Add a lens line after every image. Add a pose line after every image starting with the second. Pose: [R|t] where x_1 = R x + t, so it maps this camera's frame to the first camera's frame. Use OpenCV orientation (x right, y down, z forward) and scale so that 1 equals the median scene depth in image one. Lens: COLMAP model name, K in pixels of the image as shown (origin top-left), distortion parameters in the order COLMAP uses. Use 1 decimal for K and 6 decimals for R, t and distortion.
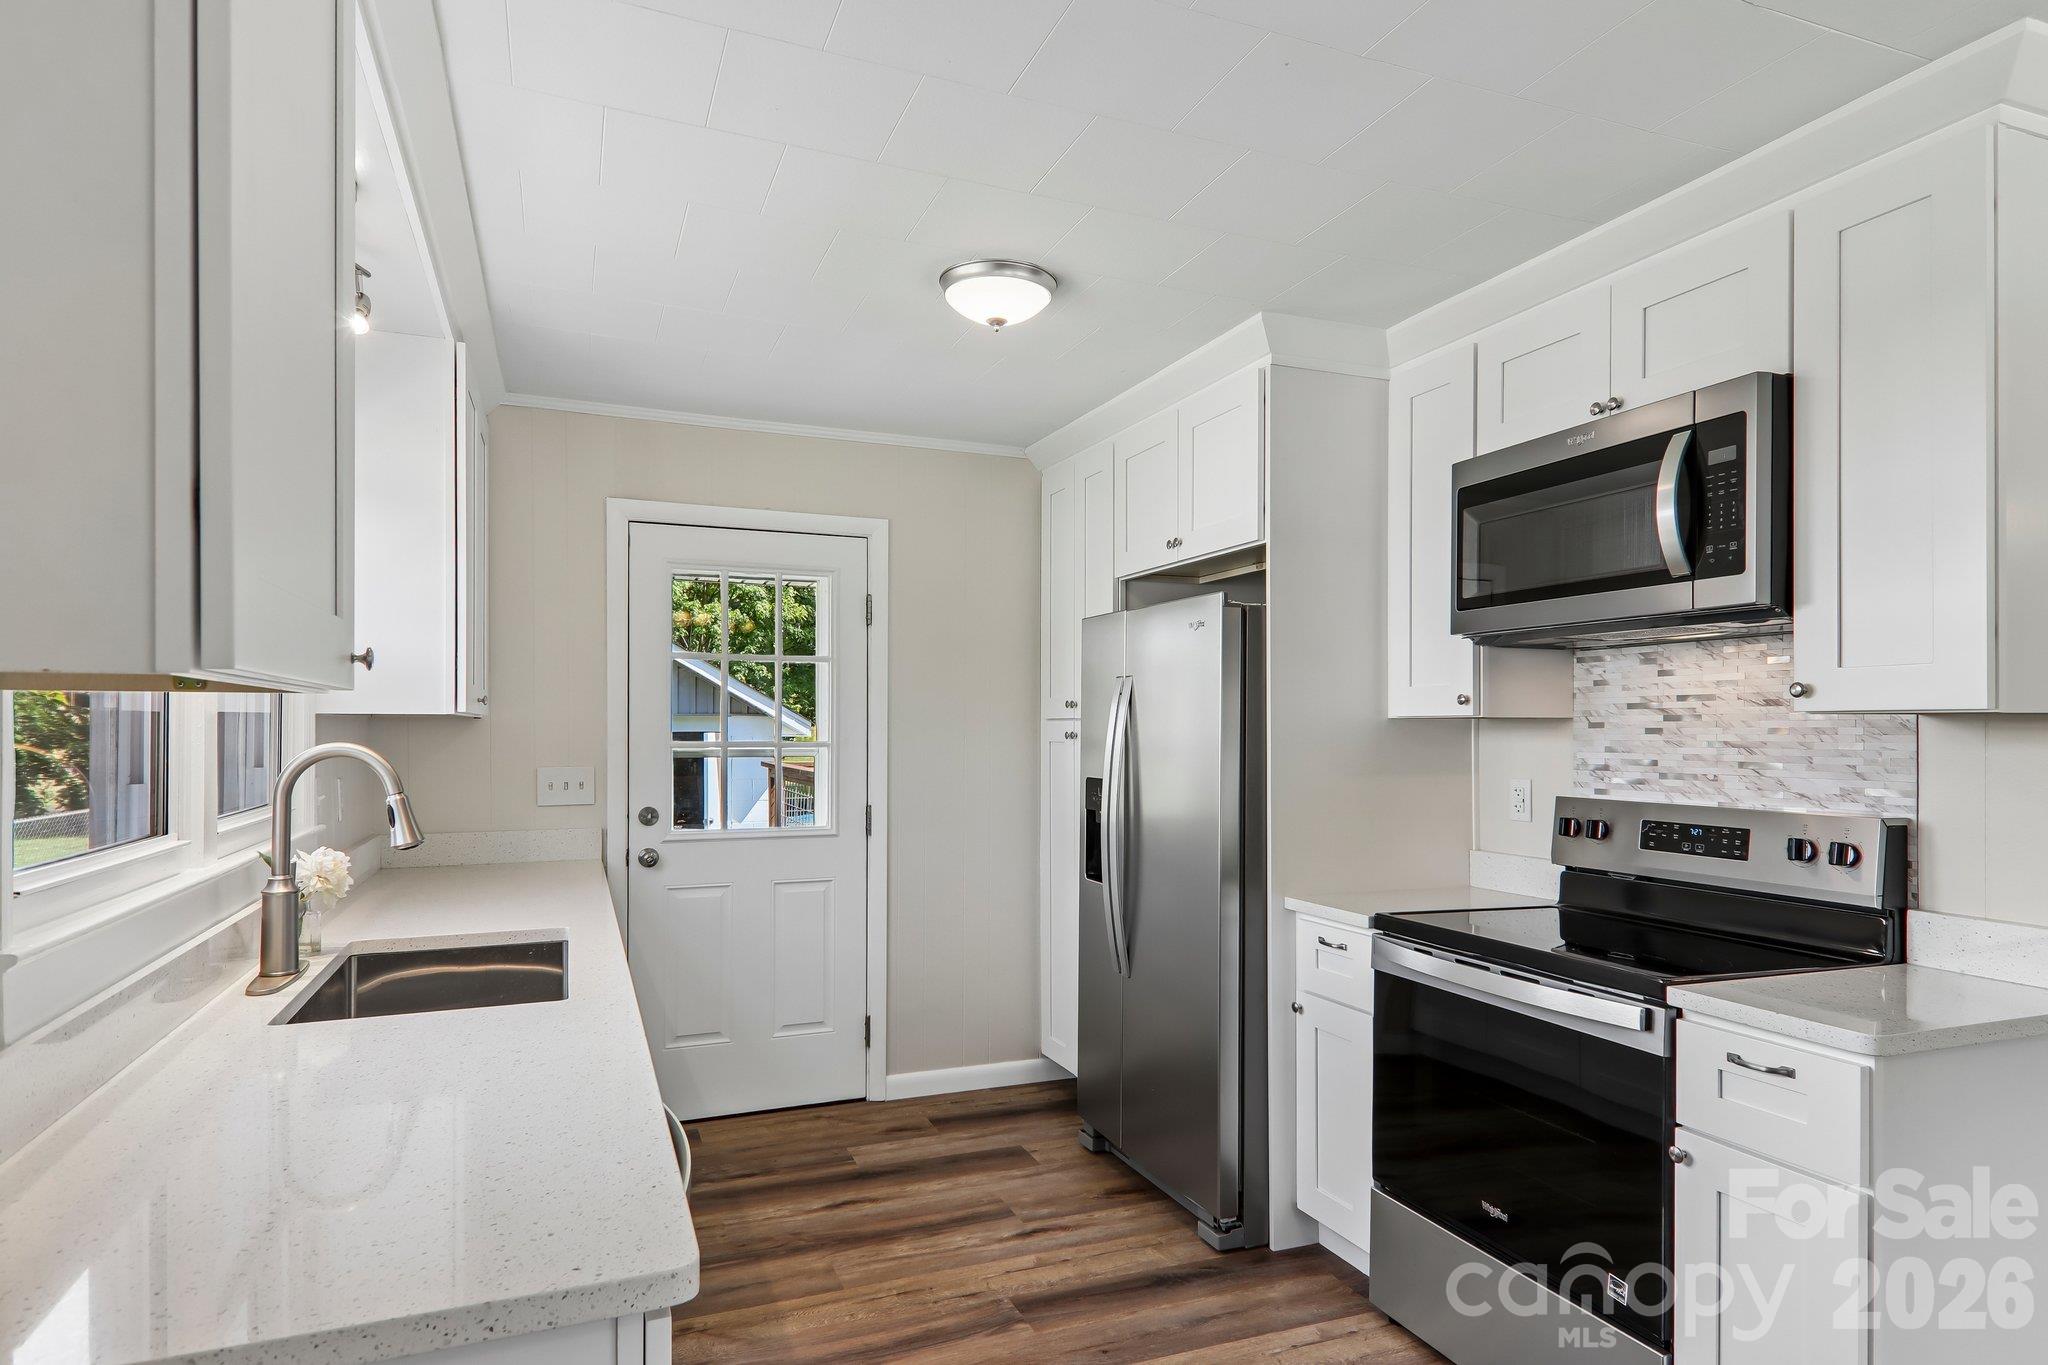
lens RADIAL K [[1143.0, 0, 1024.9], [0, 1143.0, 726.5], [0, 0, 1]] dist [0.021559, -0.000573]
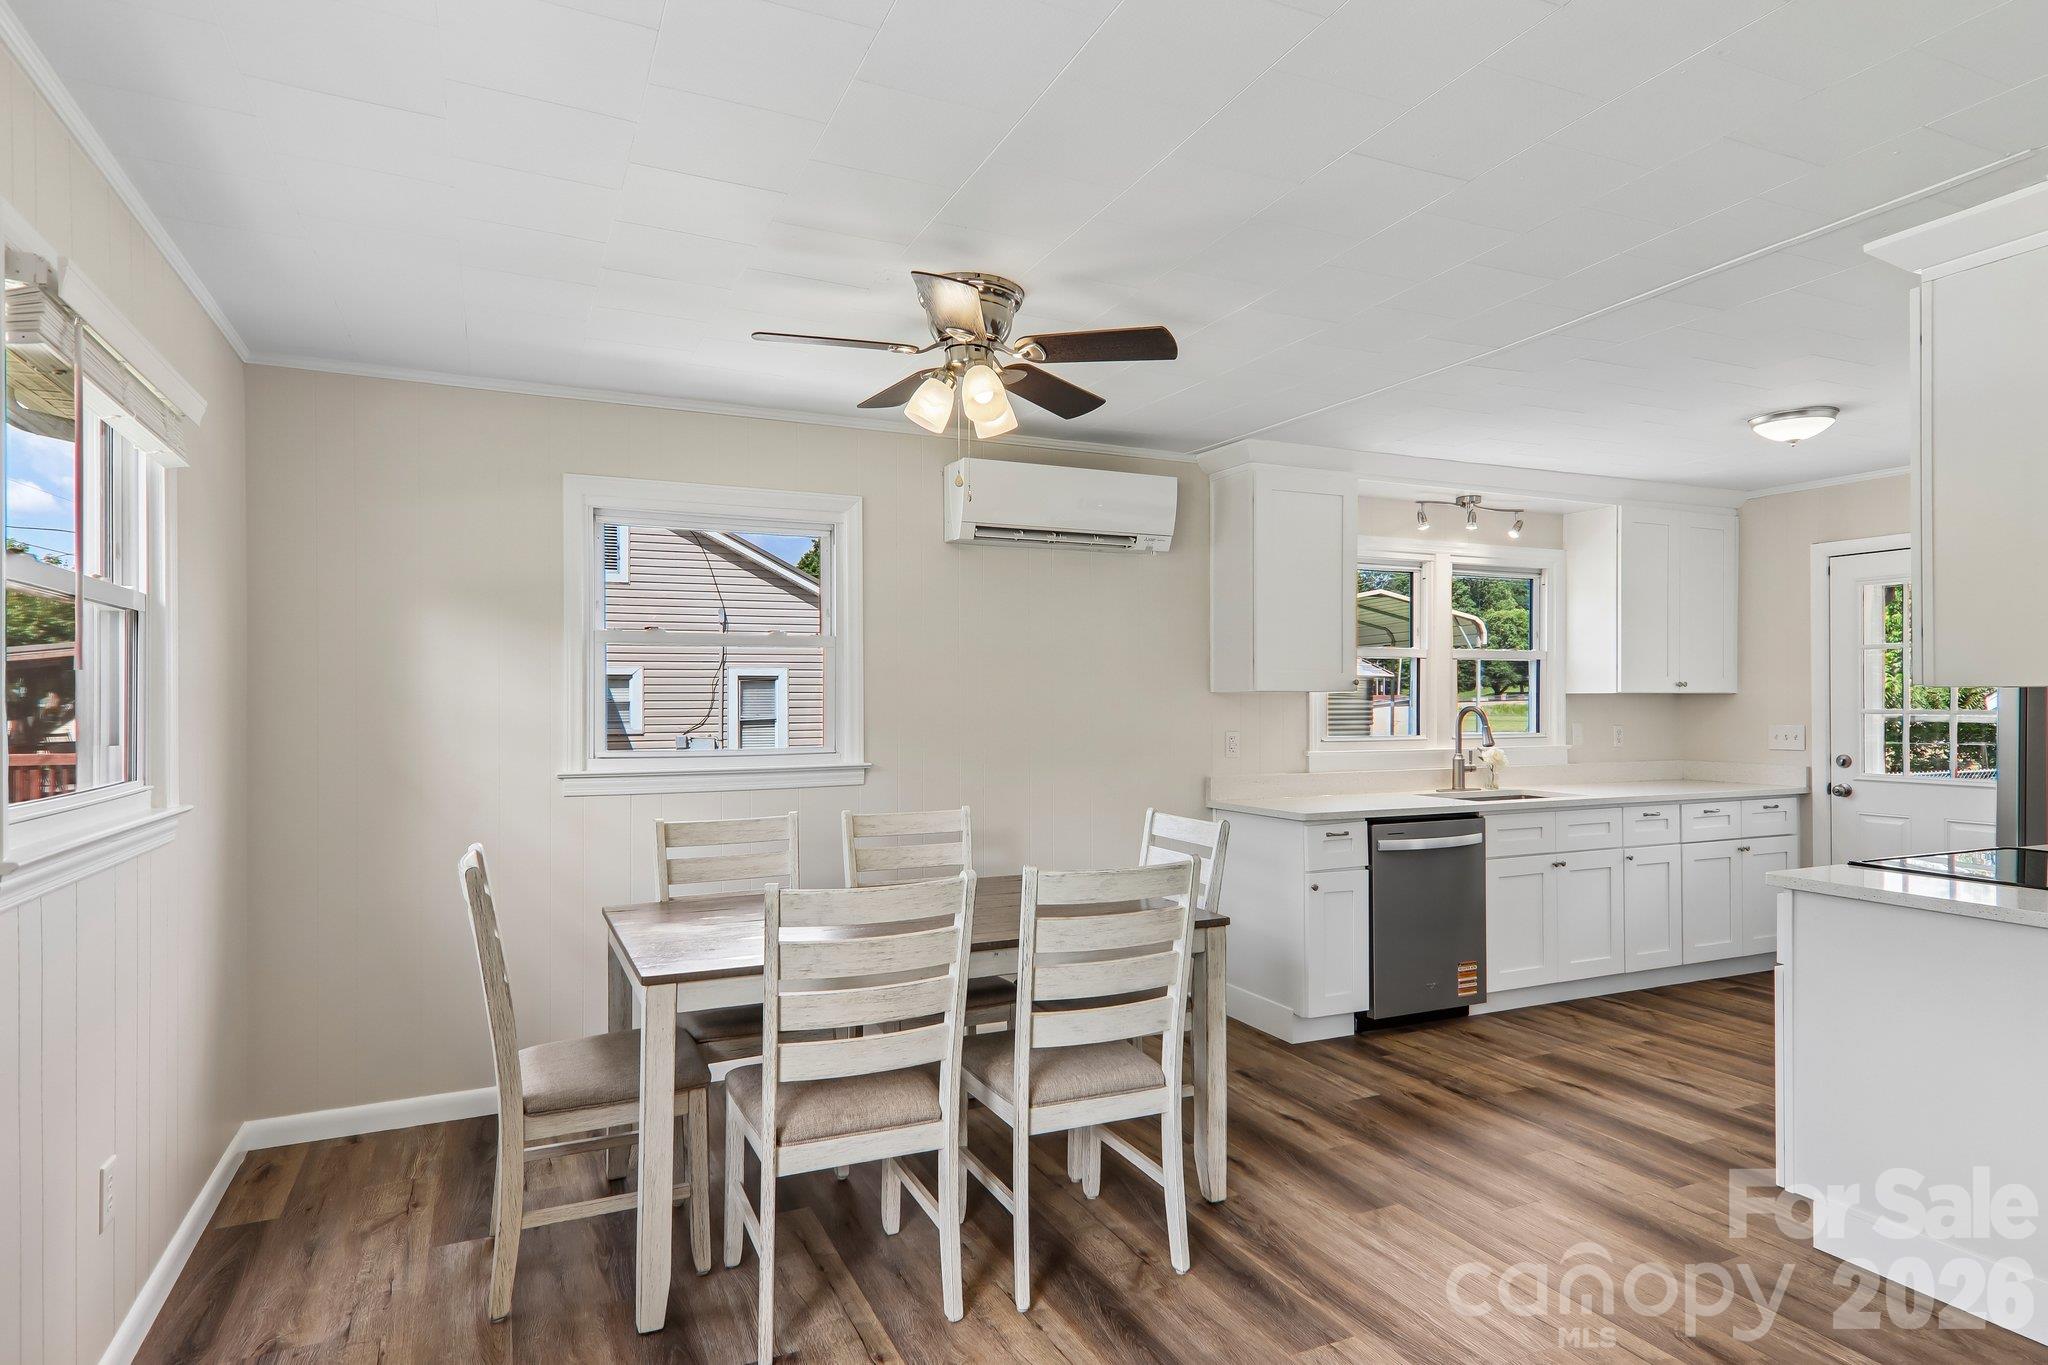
lens RADIAL K [[1132.2, 0, 1025.3], [0, 1132.2, 700.4], [0, 0, 1]] dist [0.032016, -0.012211]
pose [[0.057016, -0.001659, -0.998372, 1.356607], [0.003099, 0.999994, -0.001484, 0.001816], [0.998368, -0.003010, 0.057020, -0.131376]]
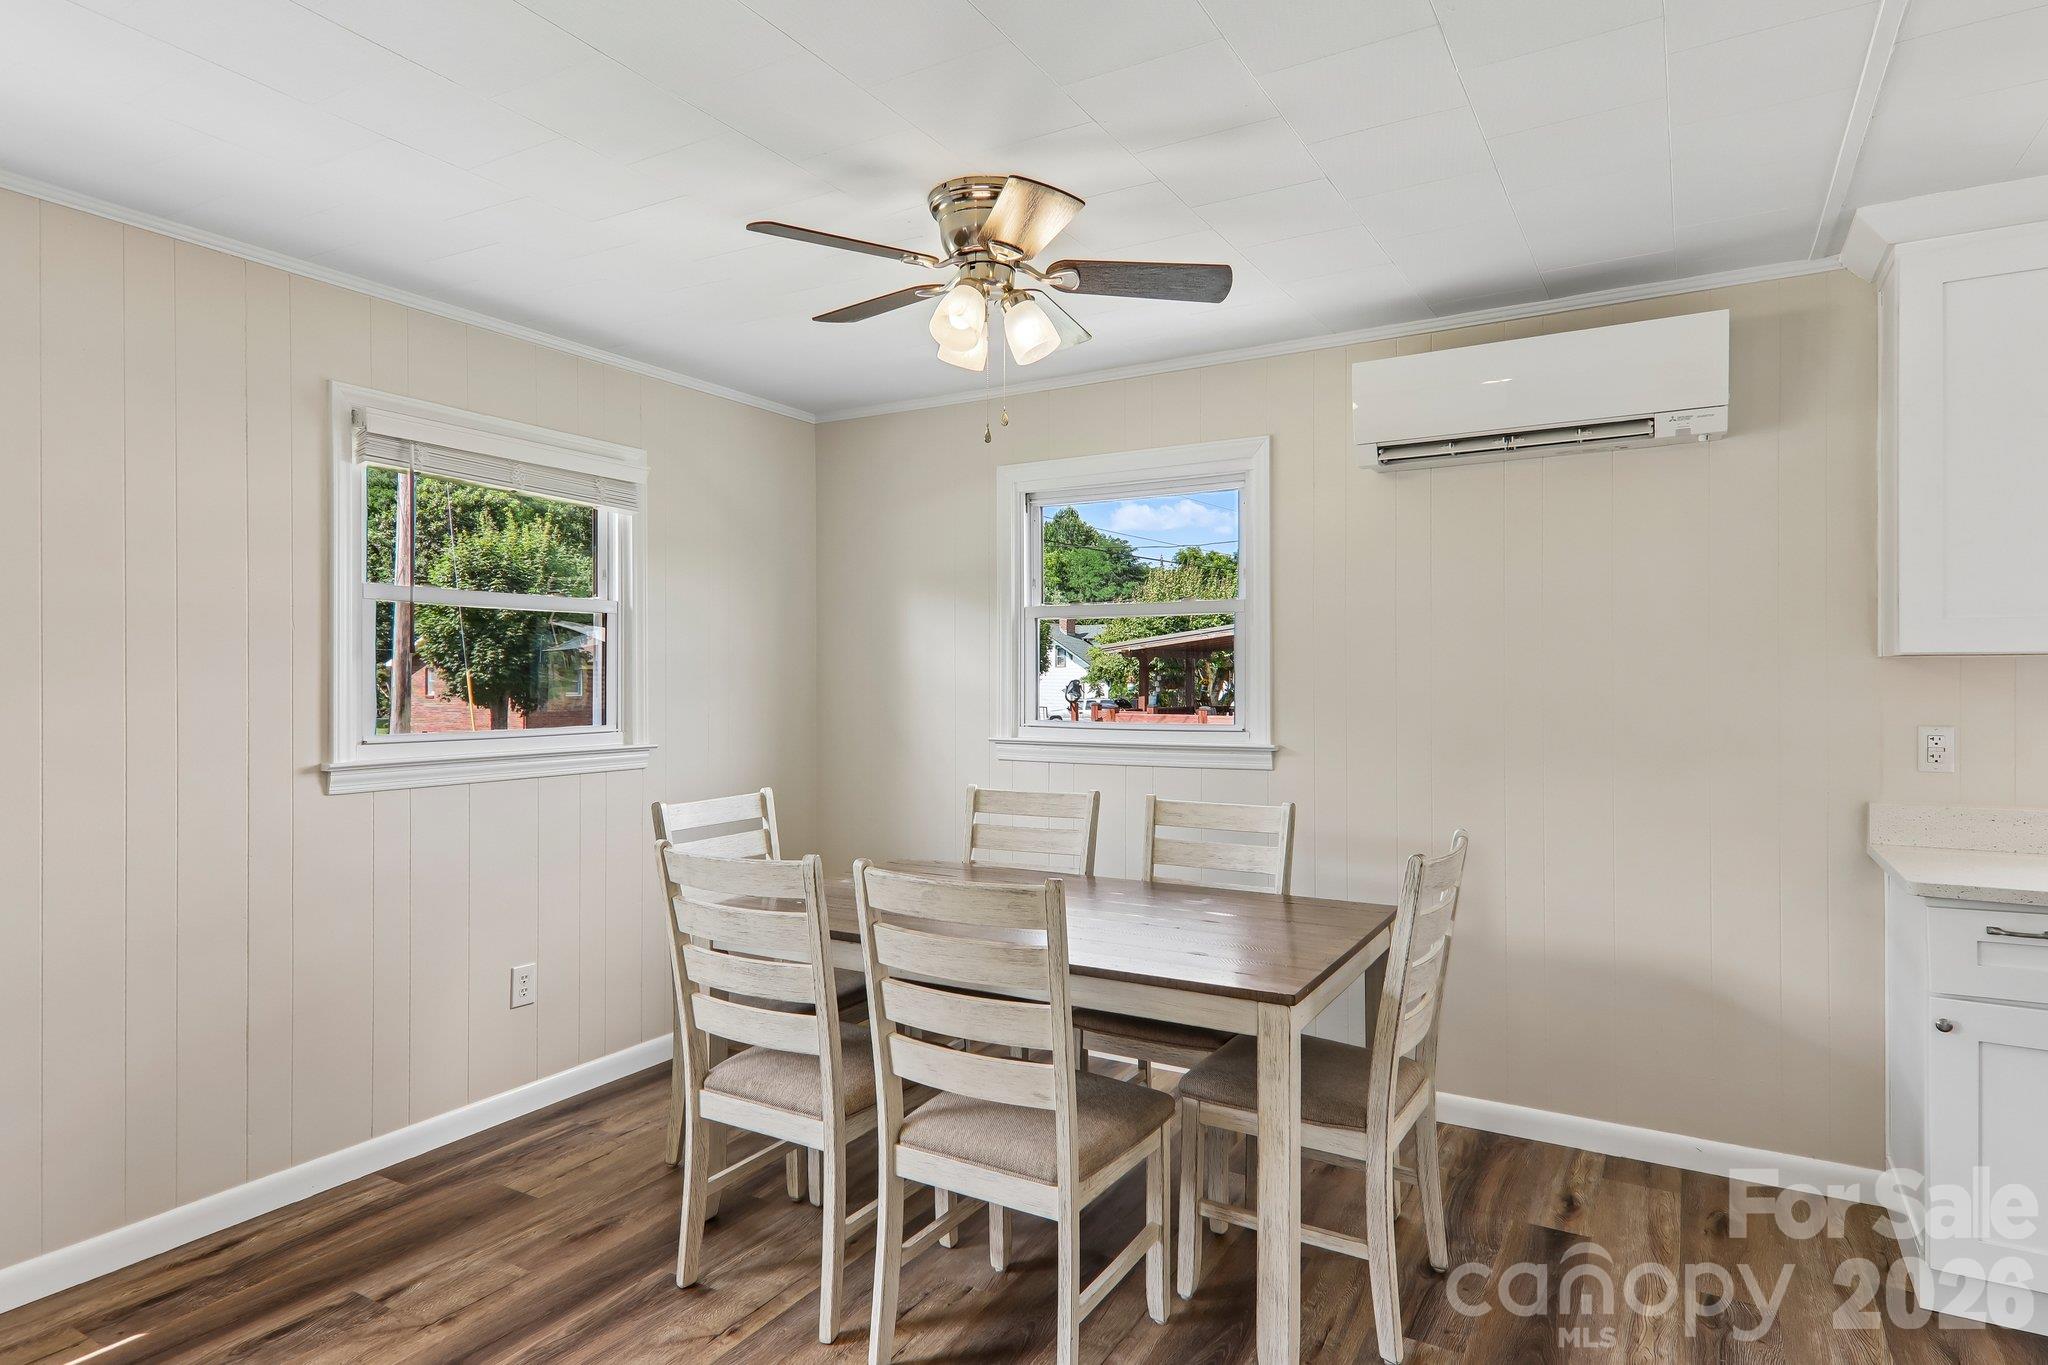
lens RADIAL K [[1146.1, 0, 1023.6], [0, 1146.1, 674.1], [0, 0, 1]] dist [0.032983, -0.012600]
pose [[-0.789089, -0.001754, -0.614276, 0.890857], [0.000897, 0.999992, -0.004008, 0.006043], [0.614278, -0.003714, -0.789081, 0.570974]]
